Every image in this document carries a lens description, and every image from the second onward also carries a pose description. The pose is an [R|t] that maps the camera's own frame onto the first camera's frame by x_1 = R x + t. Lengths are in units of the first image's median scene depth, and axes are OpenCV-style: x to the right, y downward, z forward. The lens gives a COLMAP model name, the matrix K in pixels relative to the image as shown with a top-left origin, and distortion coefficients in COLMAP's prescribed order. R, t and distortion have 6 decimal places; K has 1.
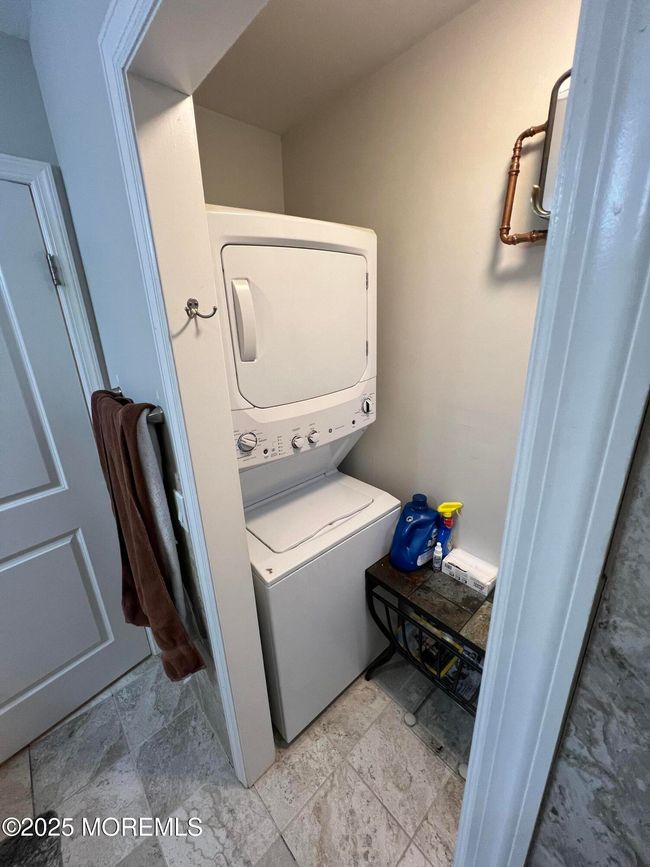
lens RADIAL K [[346.2, 0, 323.8], [0, 346.2, 433.2], [0, 0, 1]] dist [-0.001413, -0.000108]
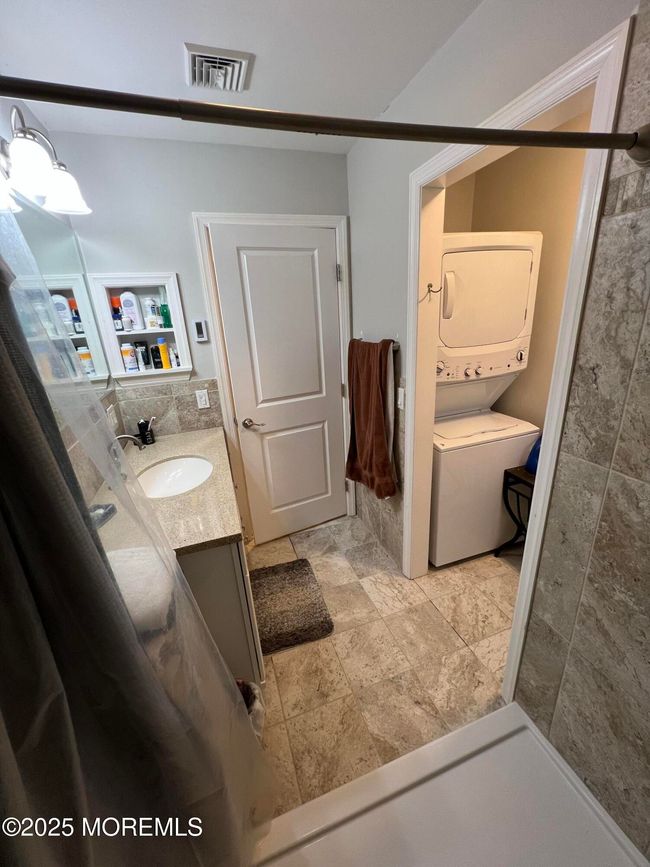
lens RADIAL K [[346.2, 0, 323.4], [0, 346.2, 432.9], [0, 0, 1]] dist [-0.001413, -0.000108]
pose [[0.916821, 0.114077, -0.382655, -0.044864], [-0.103335, 0.993459, 0.048584, 0.289289], [0.385694, -0.005001, 0.922613, -0.720918]]
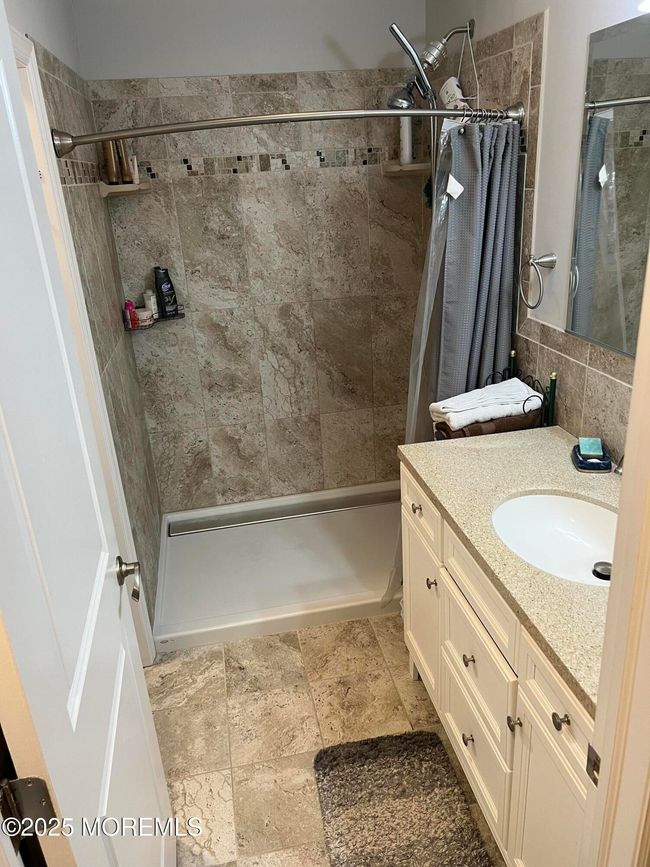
lens RADIAL K [[656.3, 0, 329.1], [0, 656.3, 436.9], [0, 0, 1]] dist [0.039731, -0.042589]
pose [[-0.851914, -0.111093, 0.511763, -1.300394], [0.255176, 0.765313, 0.590915, -0.465232], [-0.457305, 0.633998, -0.623633, 1.190571]]
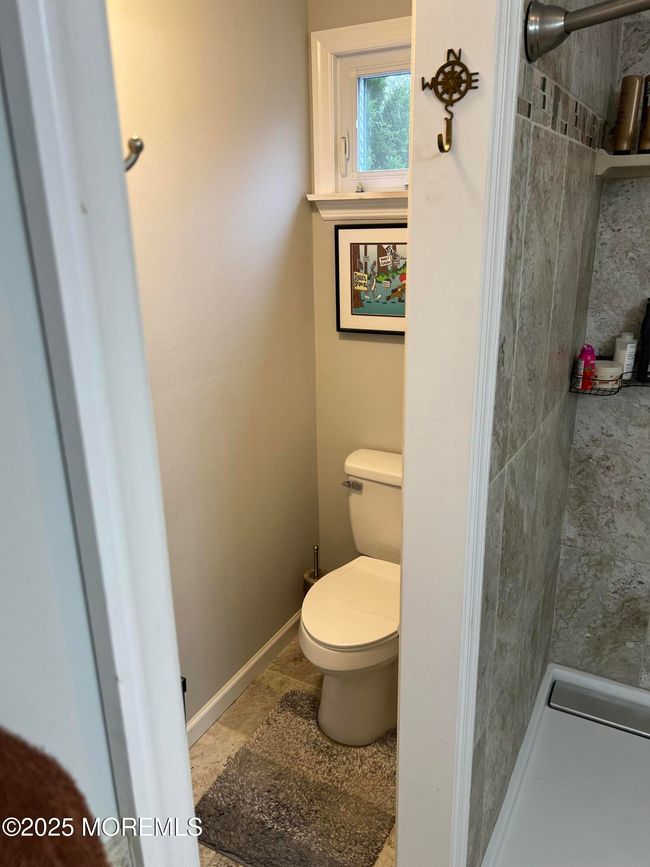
lens RADIAL K [[656.3, 0, 328.1], [0, 656.3, 441.5], [0, 0, 1]] dist [0.039731, -0.042589]
pose [[-0.334218, -0.261716, 0.905429, -0.605743], [0.331369, 0.866709, 0.372841, -0.176507], [-0.882322, 0.424642, -0.202945, 0.628664]]
